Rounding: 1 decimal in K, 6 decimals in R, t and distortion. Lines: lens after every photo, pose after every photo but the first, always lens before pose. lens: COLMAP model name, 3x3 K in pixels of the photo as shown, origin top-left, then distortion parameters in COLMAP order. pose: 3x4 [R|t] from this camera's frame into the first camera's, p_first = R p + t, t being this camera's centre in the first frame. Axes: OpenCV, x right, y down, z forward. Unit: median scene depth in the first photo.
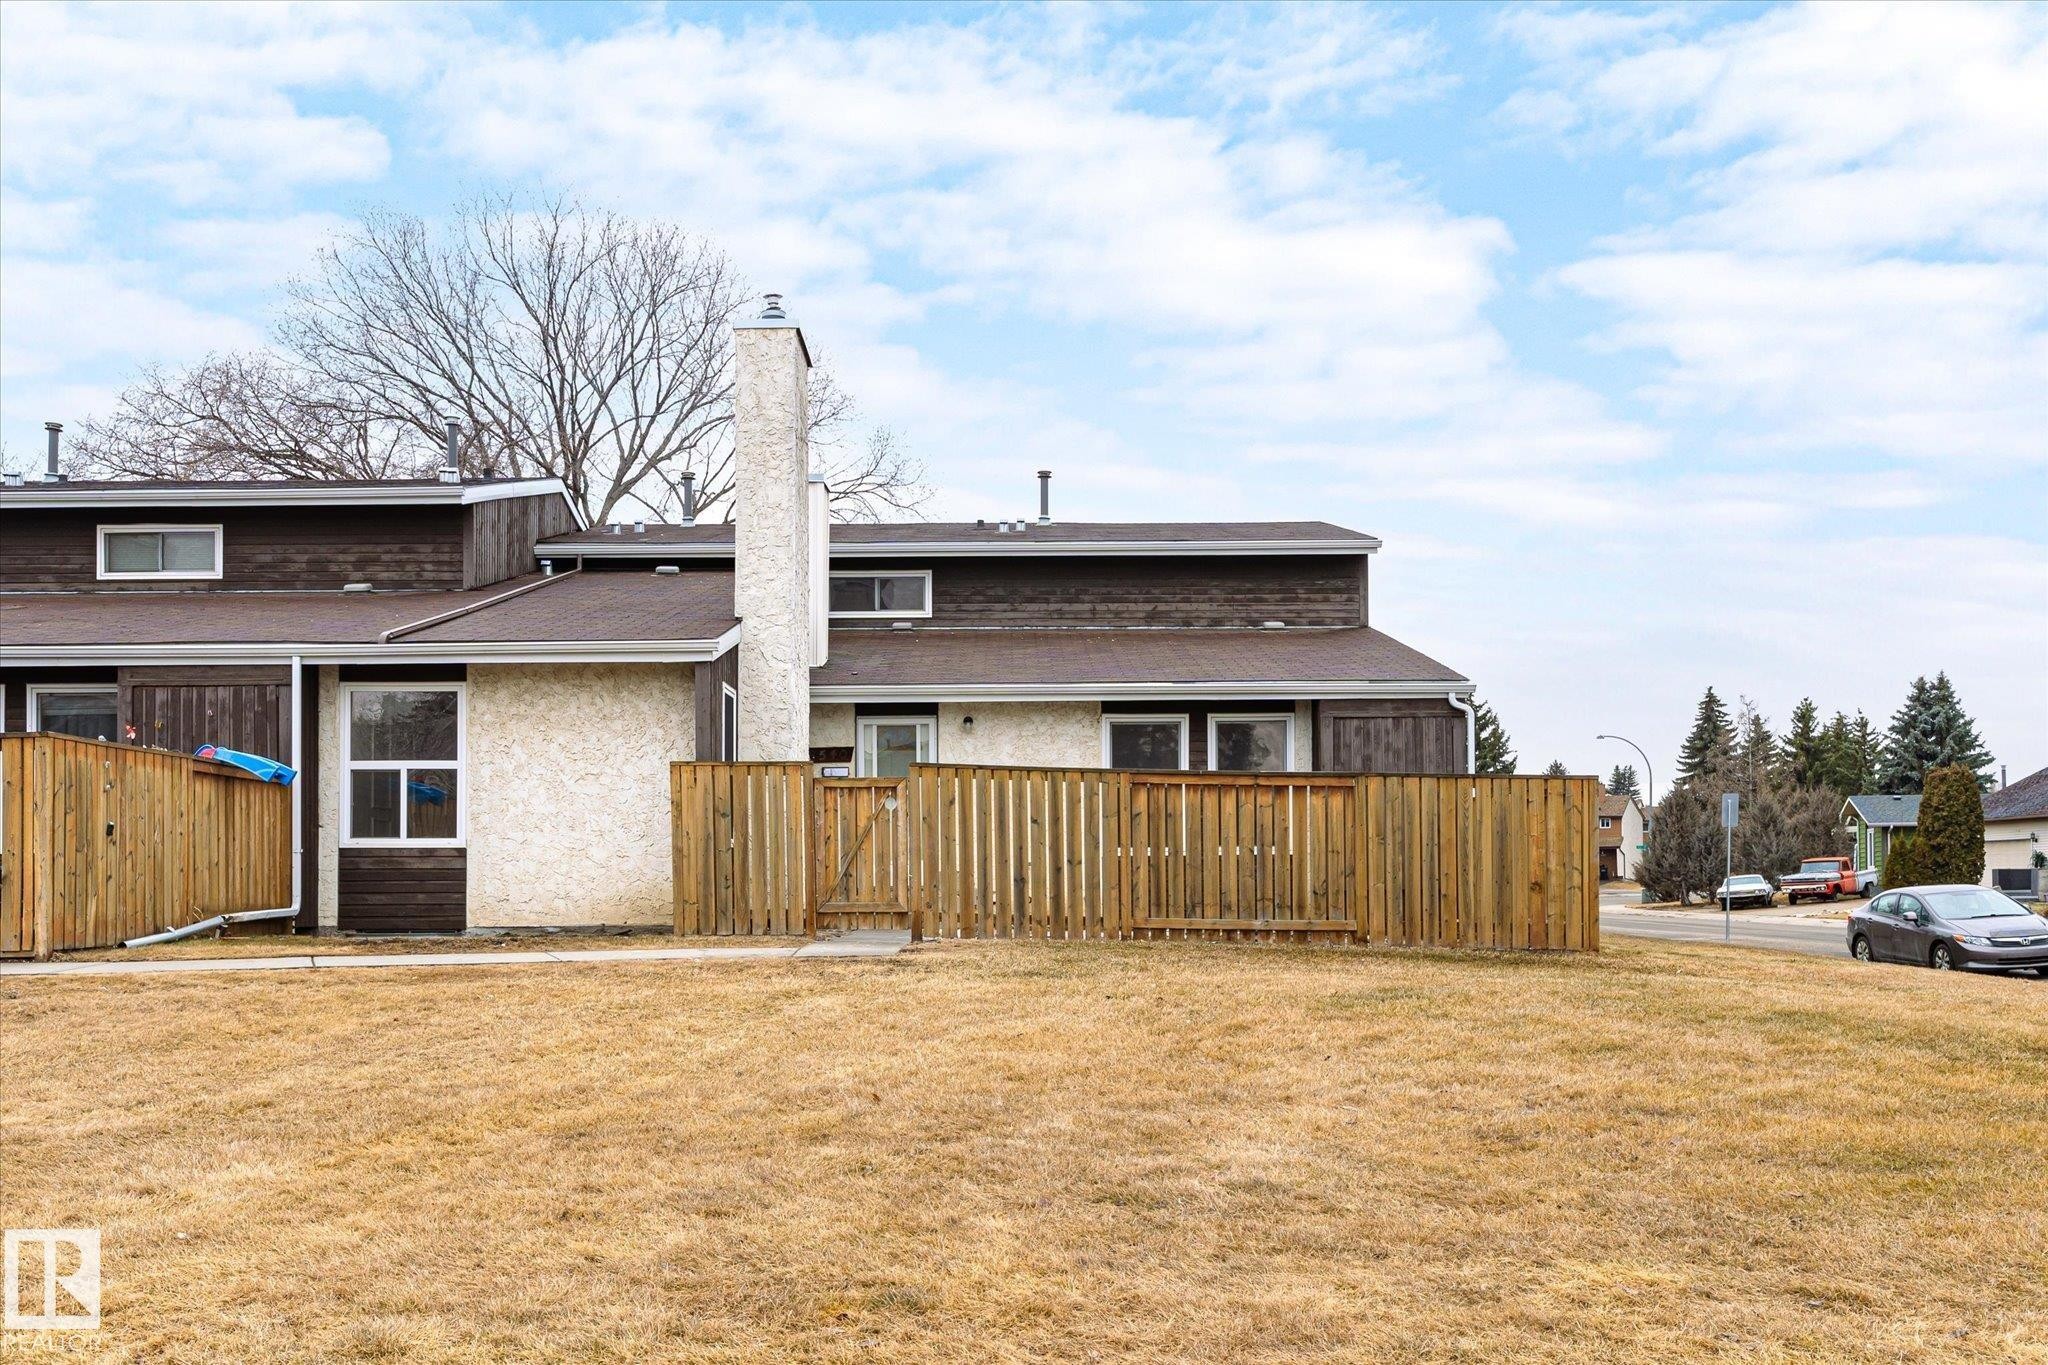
lens RADIAL K [[1858.0, 0, 1028.1], [0, 1858.0, 860.2], [0, 0, 1]] dist [0.003074, 0.000131]
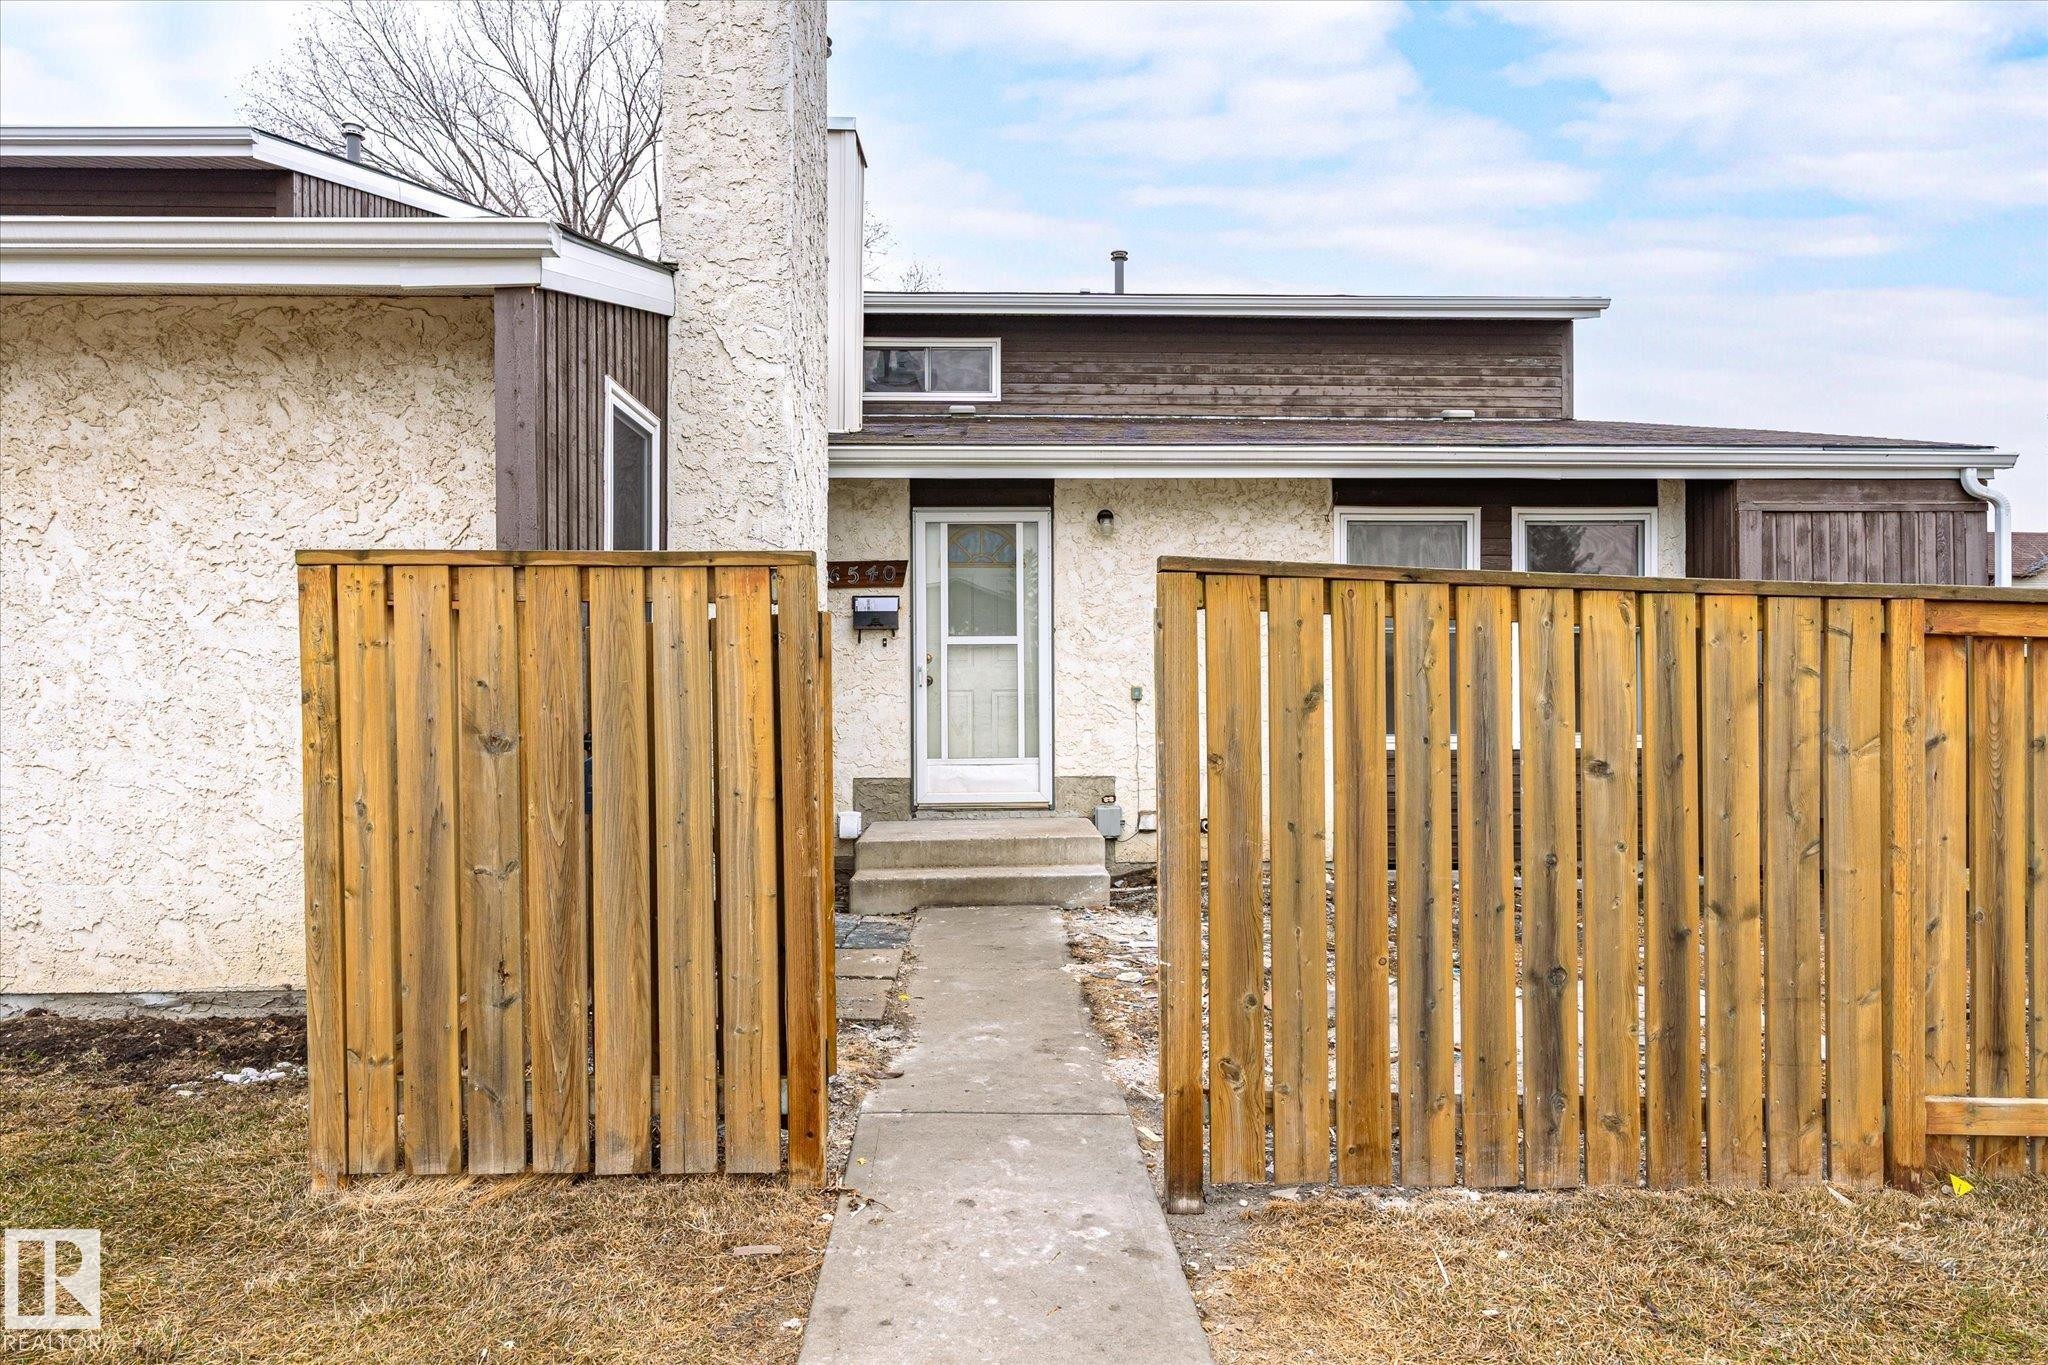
lens RADIAL K [[1128.9, 0, 1024.0], [0, 1128.9, 682.5], [0, 0, 1]] dist [-0.002383, 0.000279]
pose [[0.999280, 0.002266, 0.037869, -0.072791], [-0.002808, 0.999894, 0.014280, -0.029043], [-0.037833, -0.014376, 0.999181, 0.665250]]
